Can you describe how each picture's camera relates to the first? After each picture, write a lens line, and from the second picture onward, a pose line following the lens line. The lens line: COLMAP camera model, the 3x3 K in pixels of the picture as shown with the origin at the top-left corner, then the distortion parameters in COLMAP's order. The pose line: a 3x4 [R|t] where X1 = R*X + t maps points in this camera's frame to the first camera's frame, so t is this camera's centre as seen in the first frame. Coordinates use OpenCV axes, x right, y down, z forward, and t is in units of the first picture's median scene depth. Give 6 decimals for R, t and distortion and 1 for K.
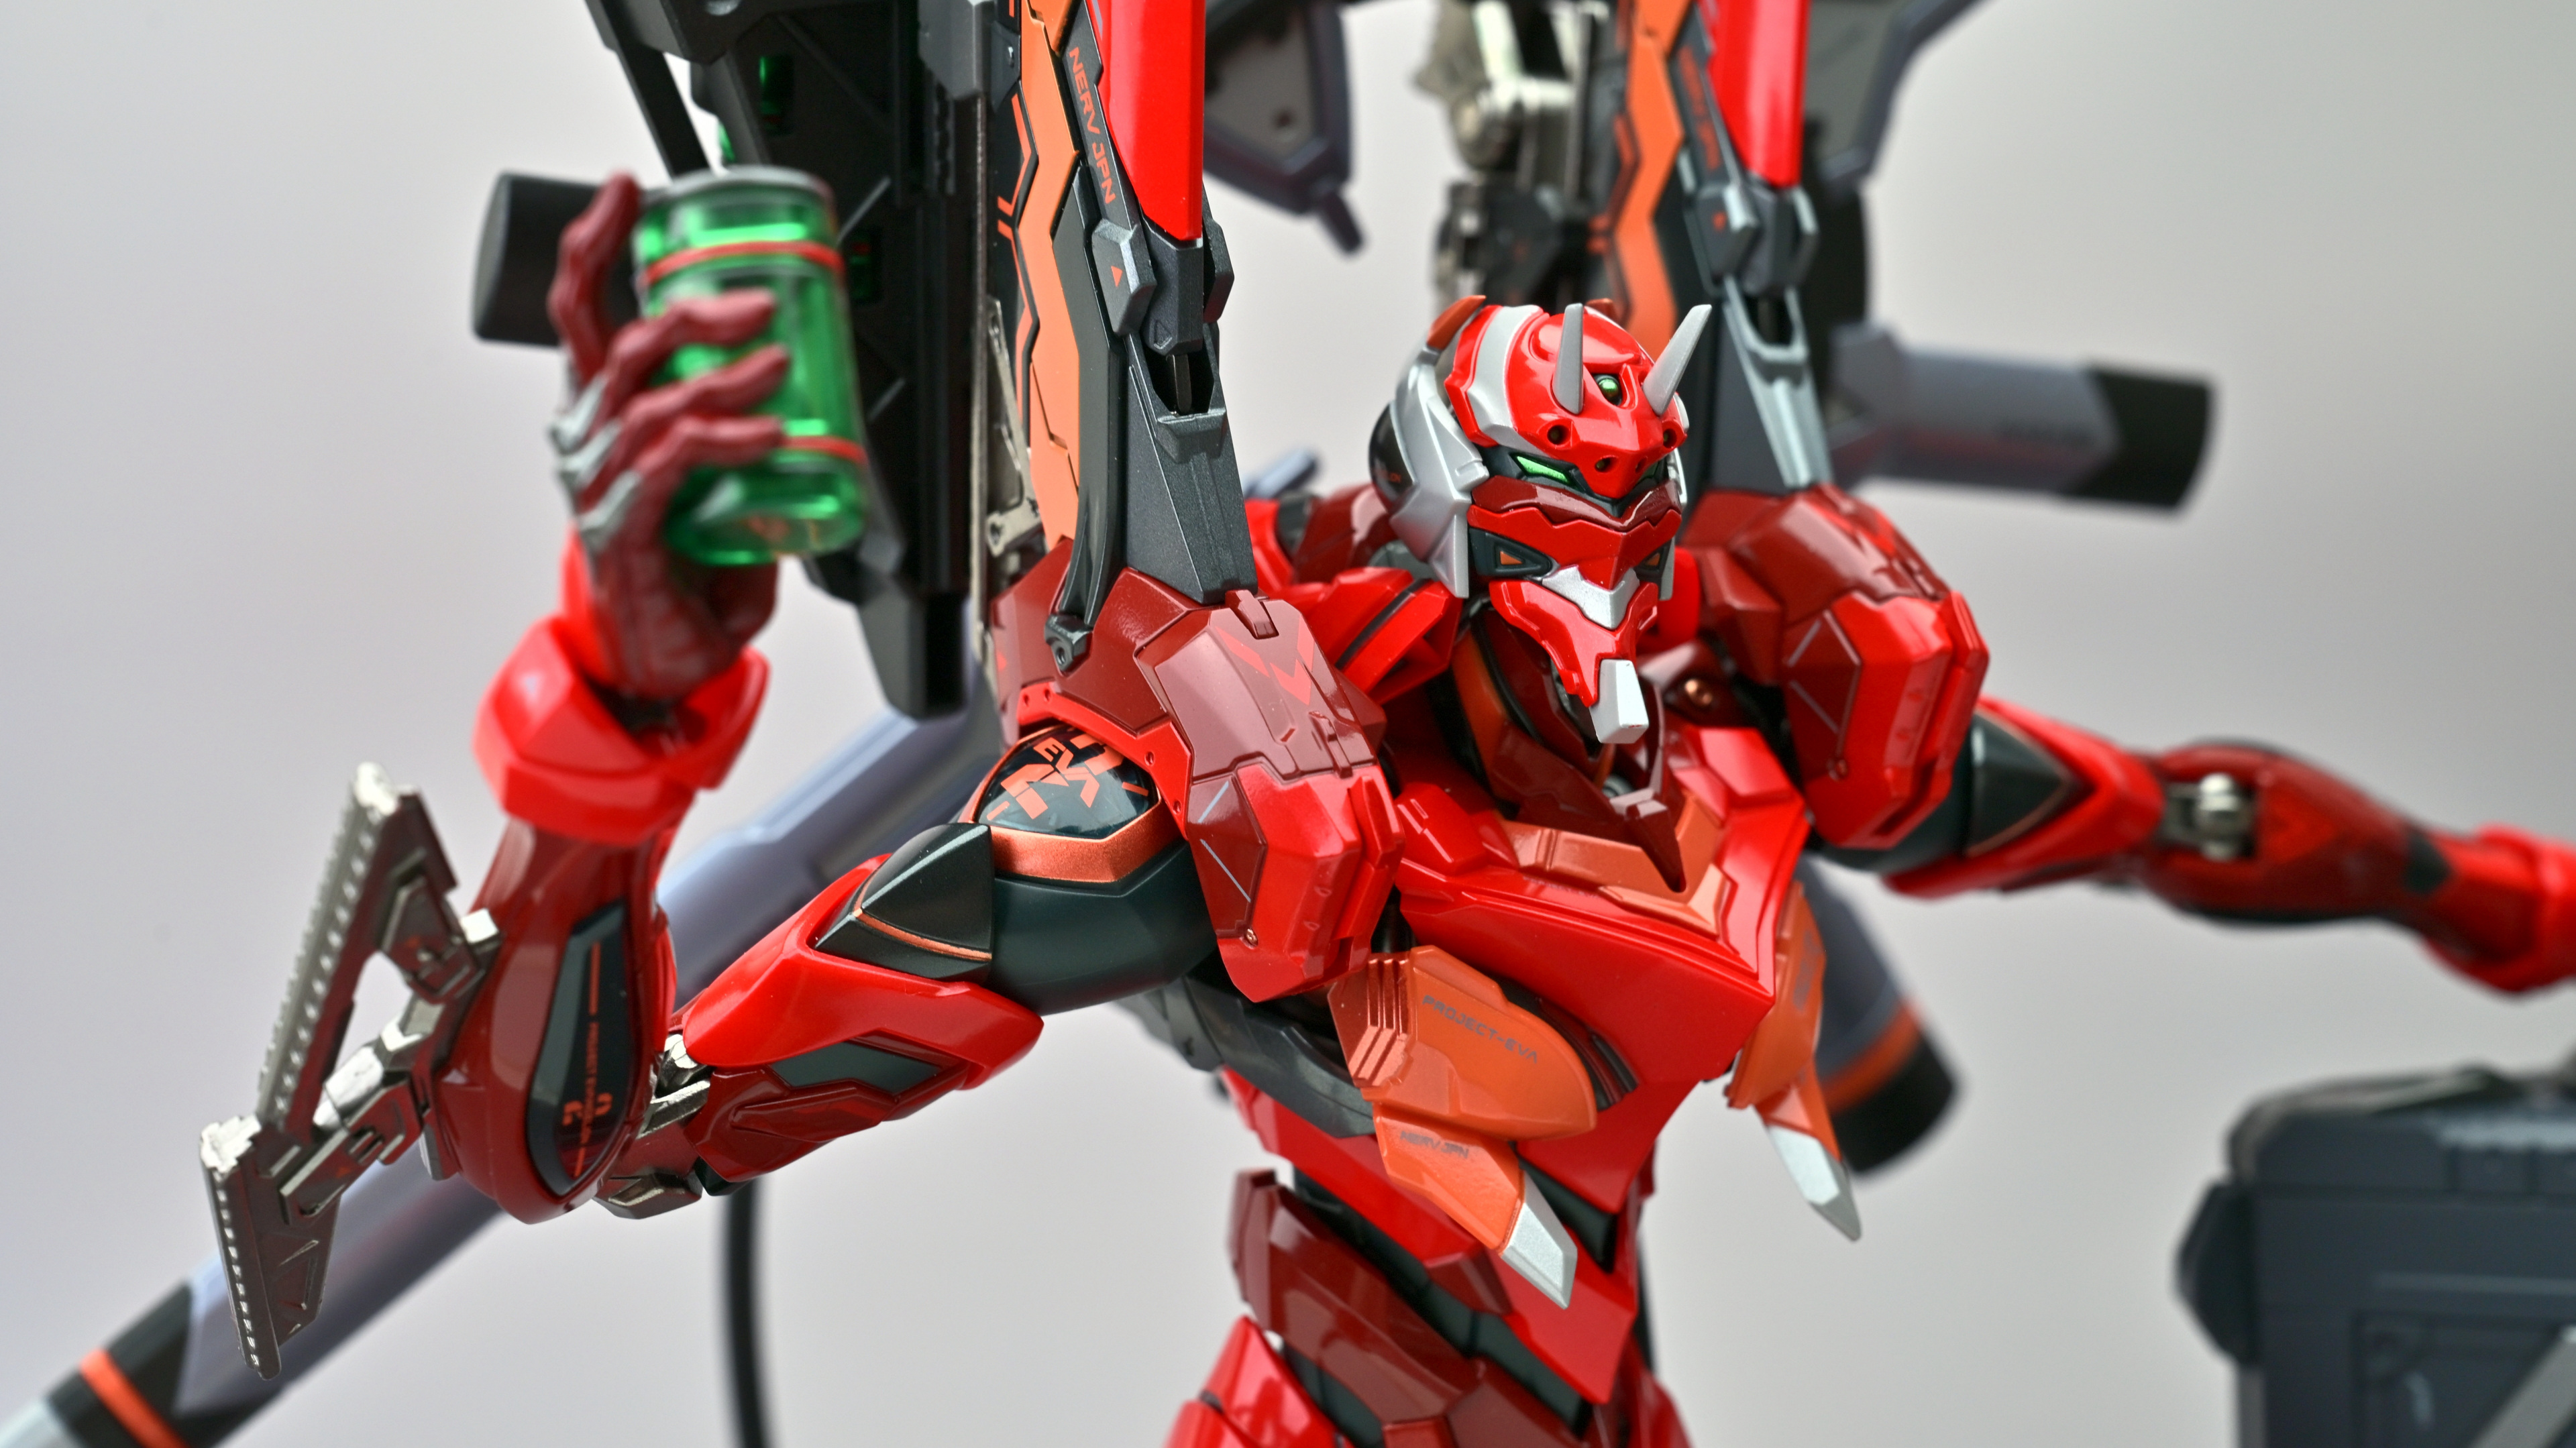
lens RADIAL K [[4731.6, 0, 1291.2], [0, 4731.6, 677.1], [0, 0, 1]] dist [-0.024492, -0.036118]
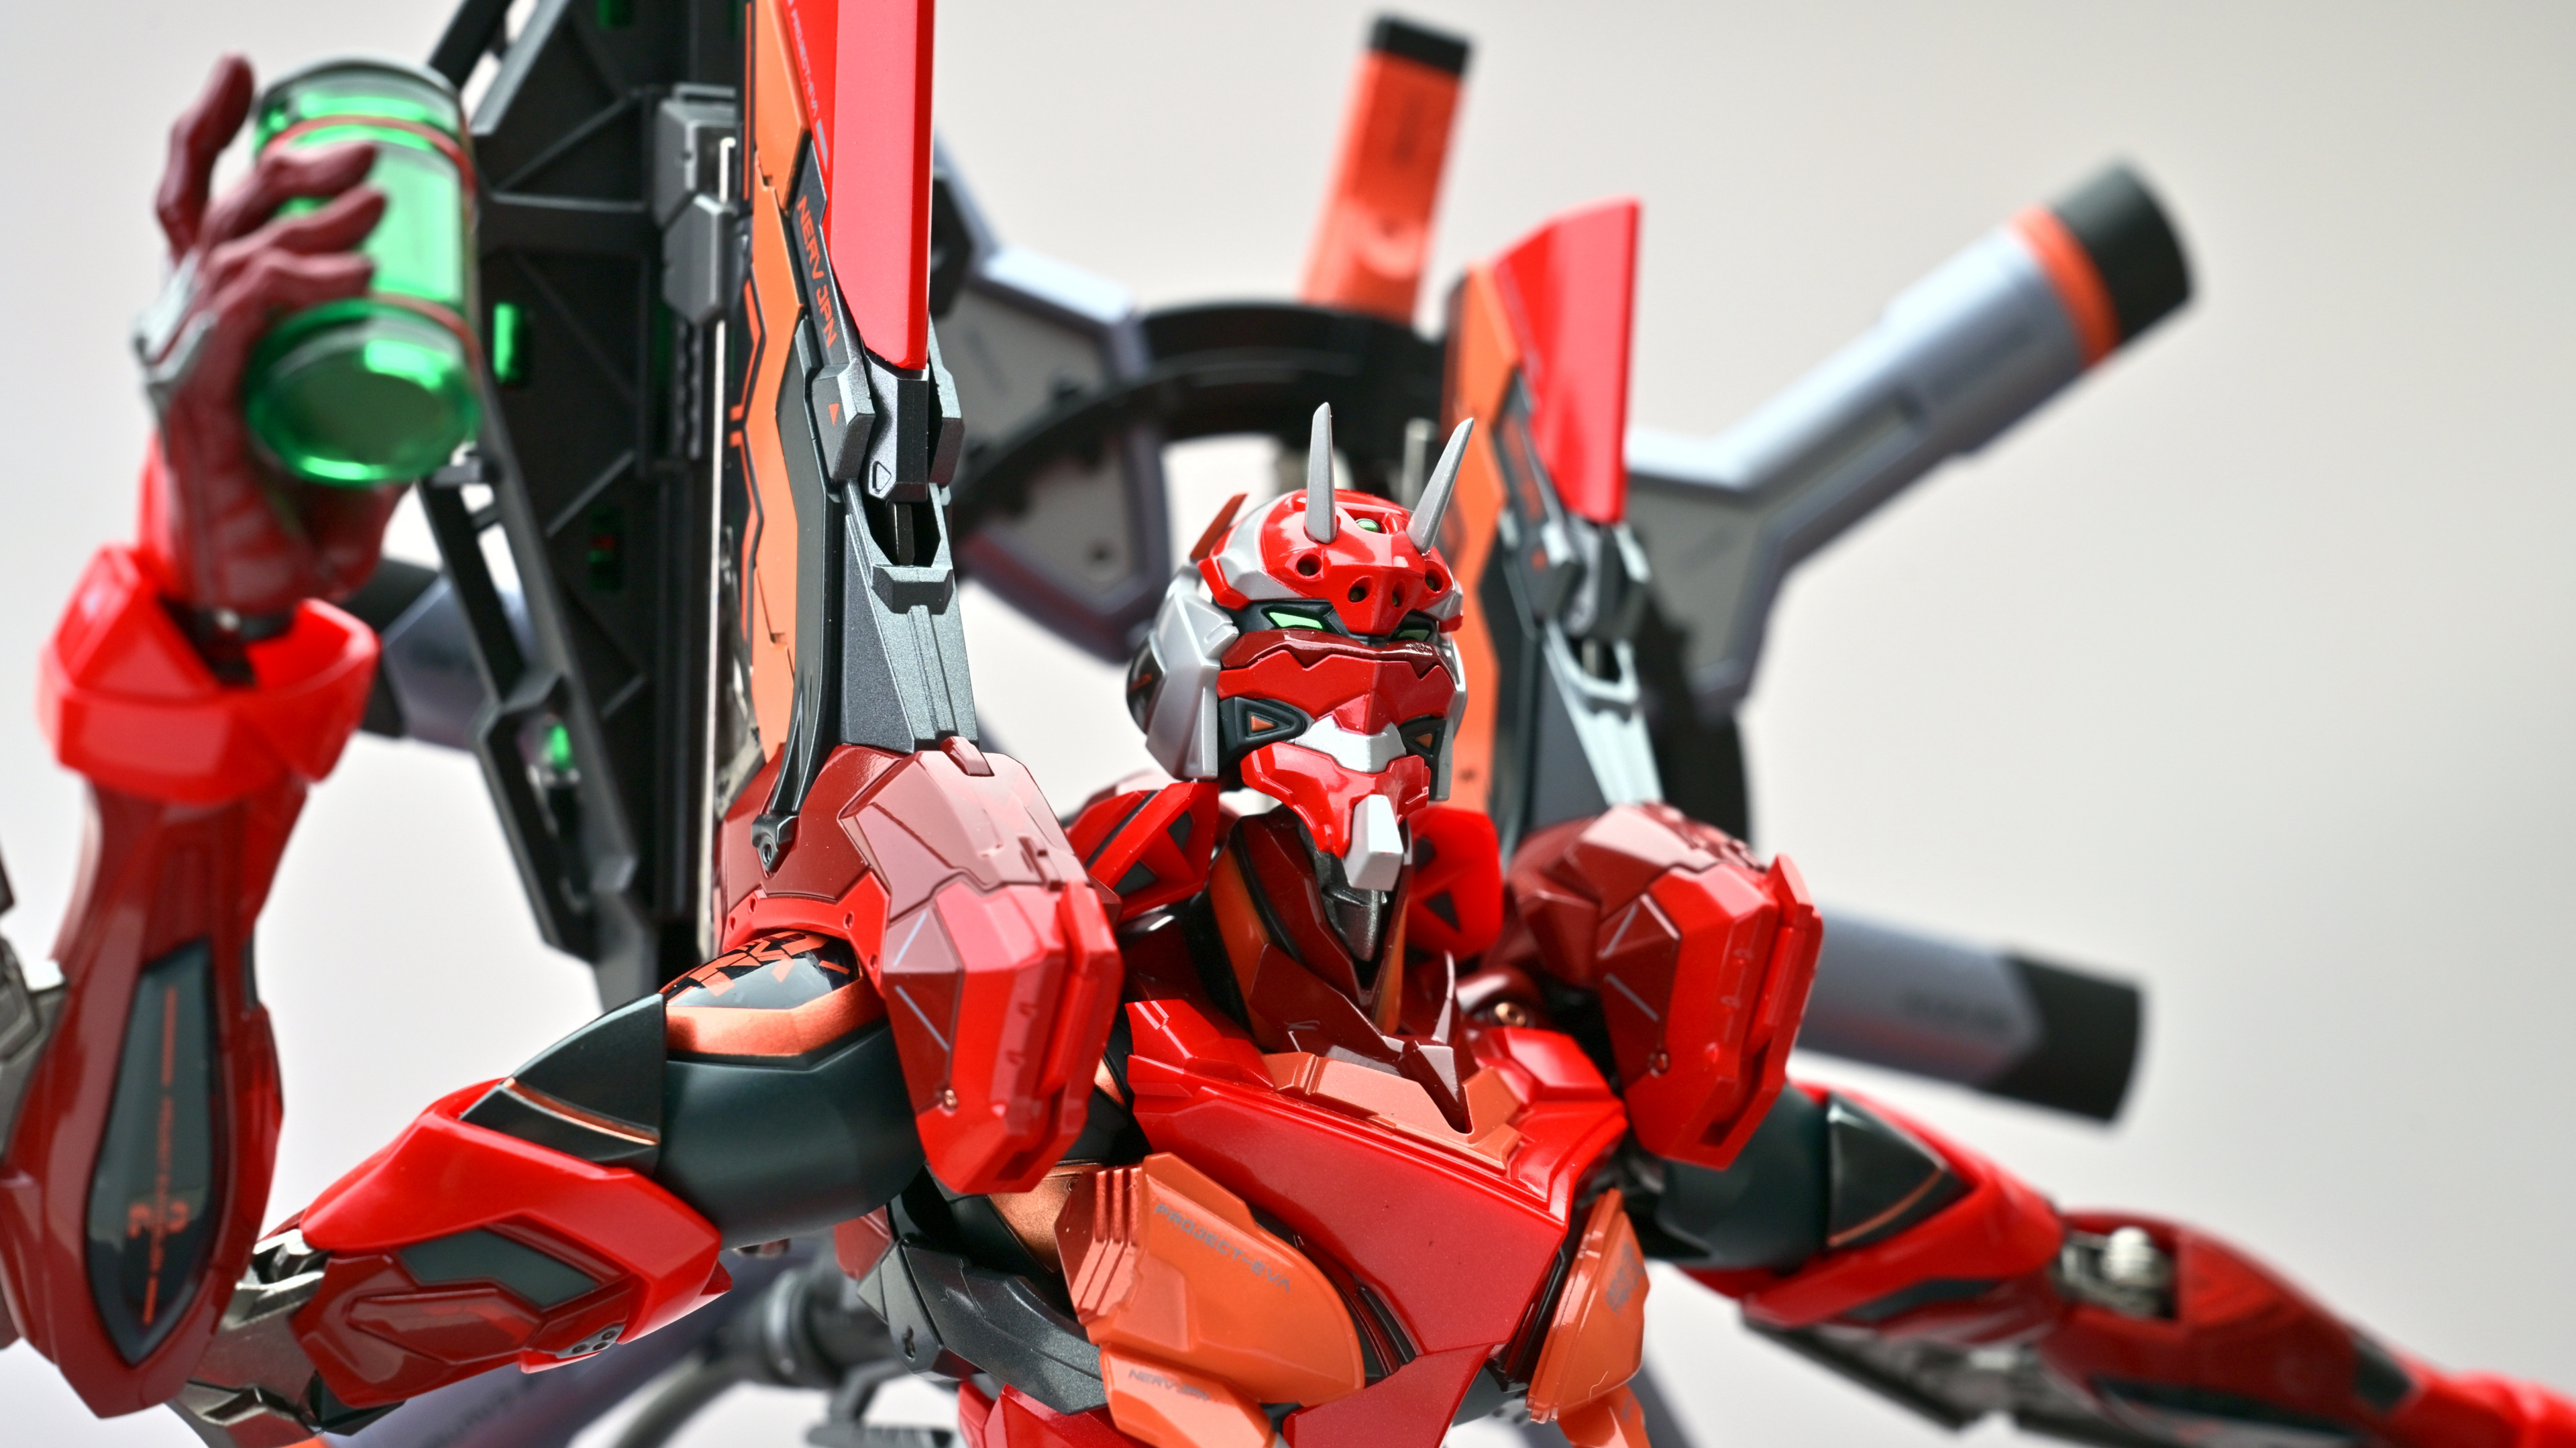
lens RADIAL K [[4731.6, 0, 1291.2], [0, 4731.6, 677.1], [0, 0, 1]] dist [-0.024492, -0.036118]
pose [[0.999483, 0.001673, -0.032102, 0.079918], [-0.012592, 0.939213, -0.343104, 0.272303], [0.029577, 0.343331, 0.938749, 0.150945]]
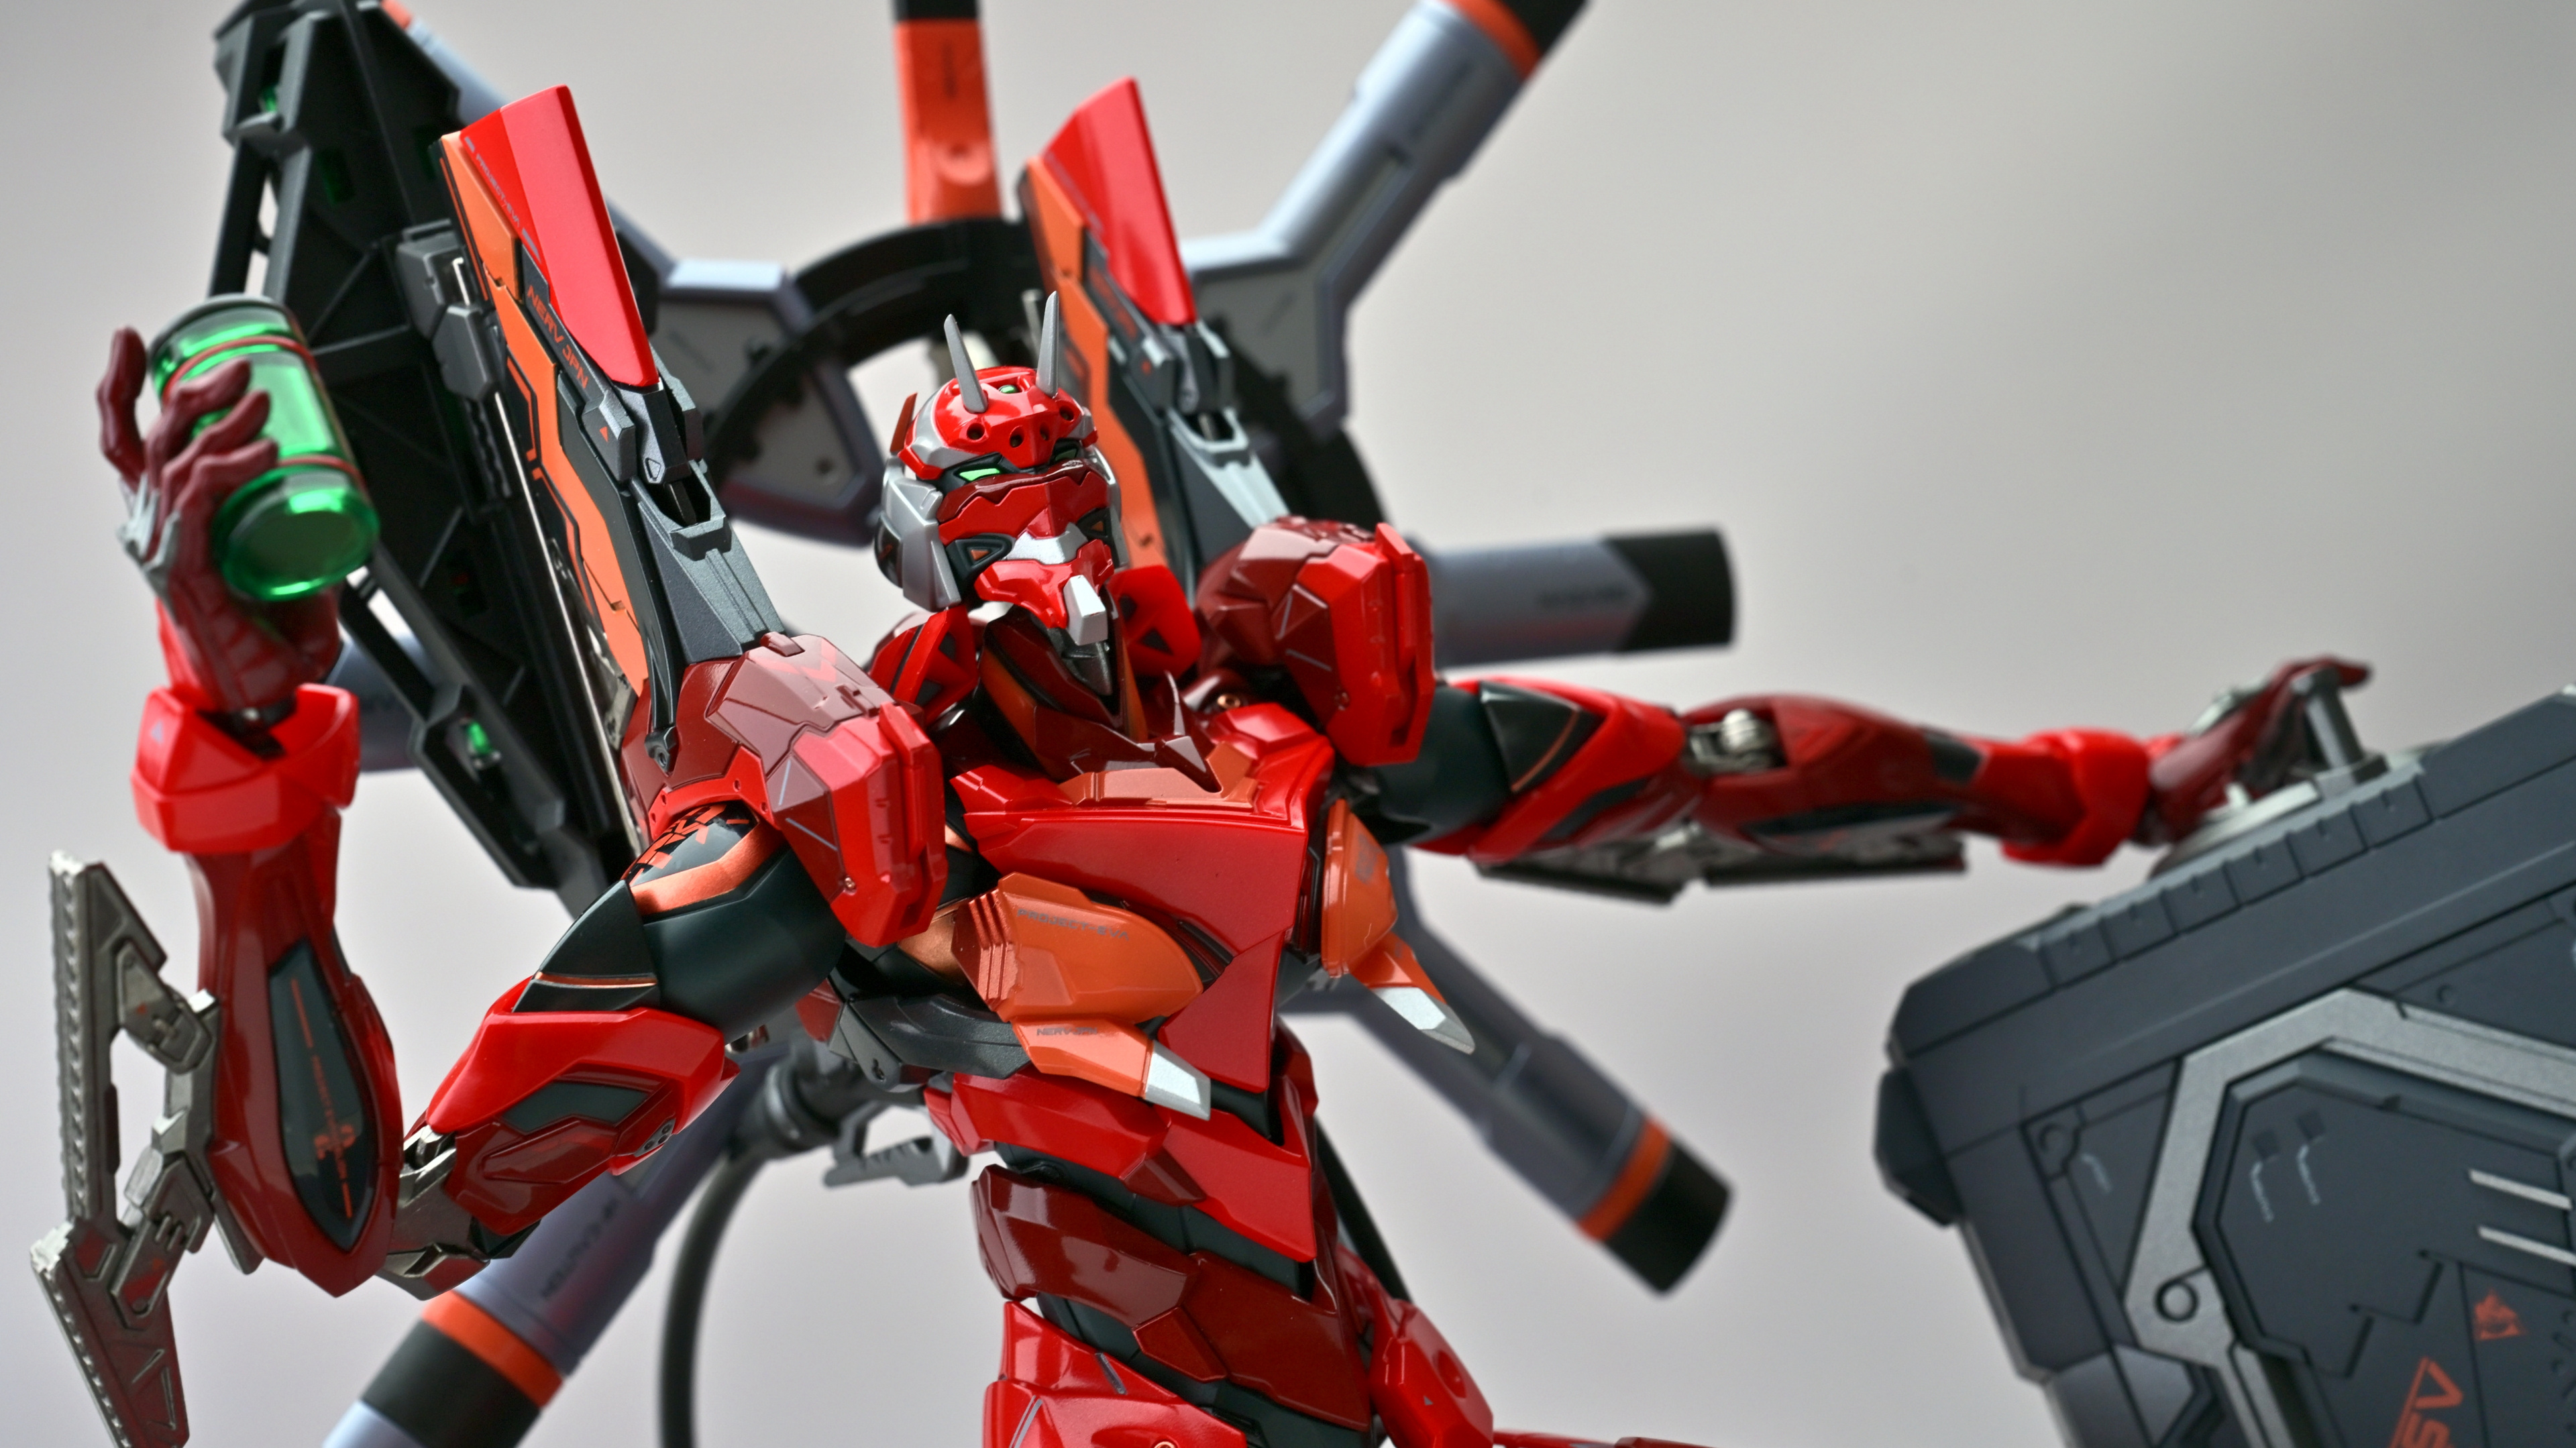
lens RADIAL K [[4731.6, 0, 1291.2], [0, 4731.6, 677.1], [0, 0, 1]] dist [-0.024492, -0.036118]
pose [[0.949966, -0.312240, 0.008352, 0.101337], [0.300889, 0.907598, -0.292798, 0.381240], [0.083843, 0.280662, 0.956138, -0.149243]]
